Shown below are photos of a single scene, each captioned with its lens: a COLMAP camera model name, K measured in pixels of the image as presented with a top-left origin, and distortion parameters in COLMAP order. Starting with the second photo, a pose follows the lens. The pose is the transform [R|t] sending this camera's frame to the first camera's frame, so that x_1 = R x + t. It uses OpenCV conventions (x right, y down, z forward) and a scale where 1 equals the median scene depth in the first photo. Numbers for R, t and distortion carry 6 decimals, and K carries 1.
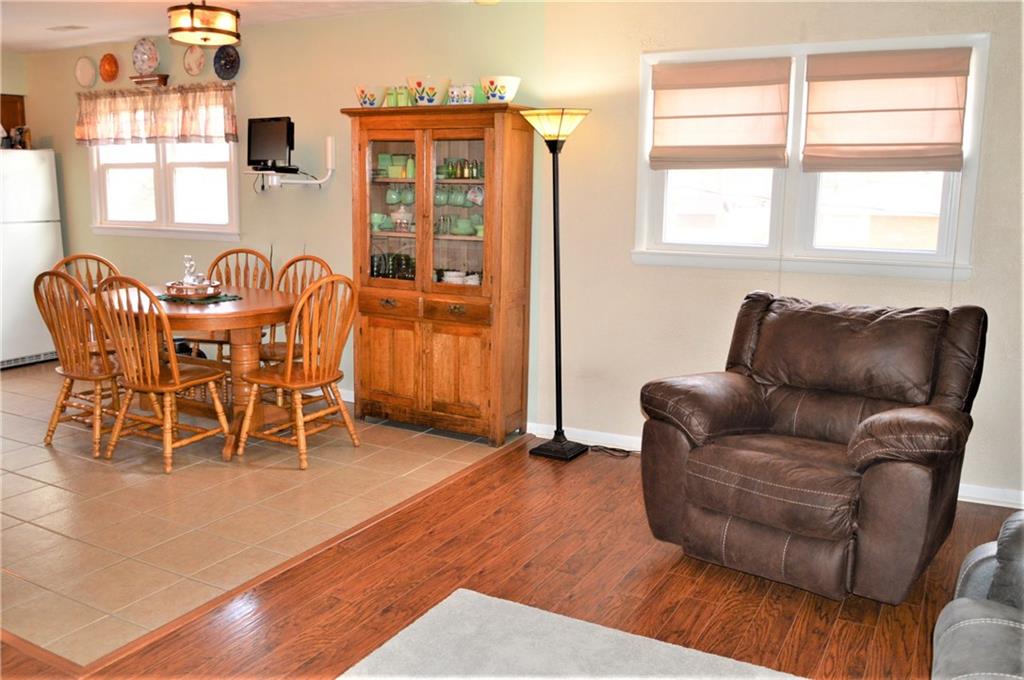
lens RADIAL K [[826.4, 0, 512.0], [0, 826.4, 340.0], [0, 0, 1]] dist [-0.011287, -0.008379]
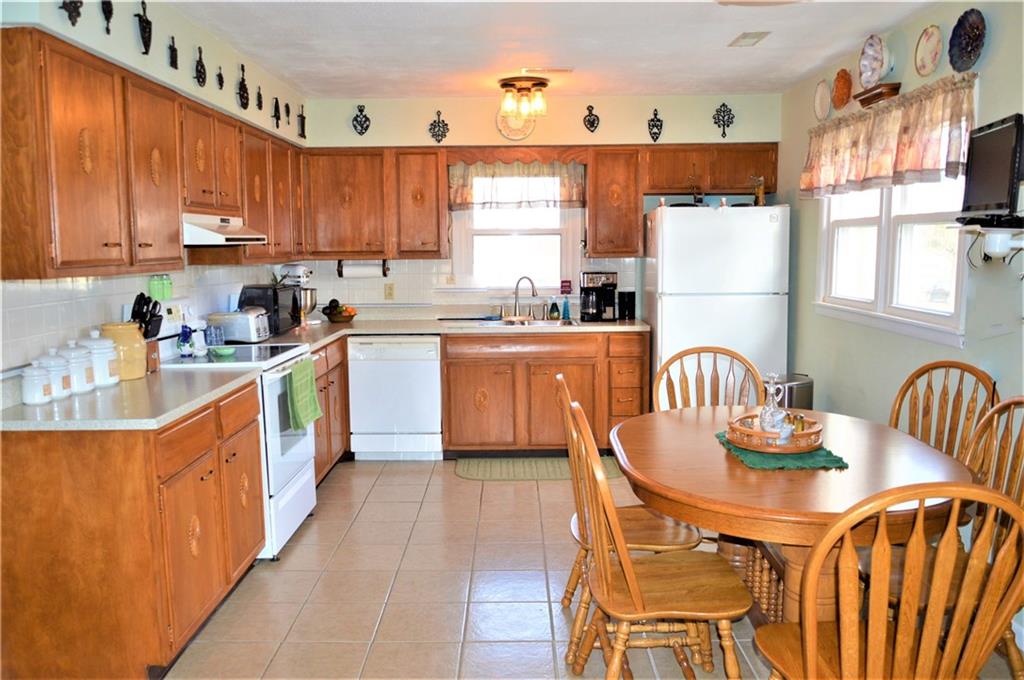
lens RADIAL K [[826.4, 0, 512.0], [0, 826.4, 340.0], [0, 0, 1]] dist [-0.011287, -0.008379]
pose [[0.500178, 0.092238, -0.860996, 0.008936], [-0.152660, 0.988129, 0.017172, -0.085634], [0.852359, 0.122851, 0.508322, 0.434508]]
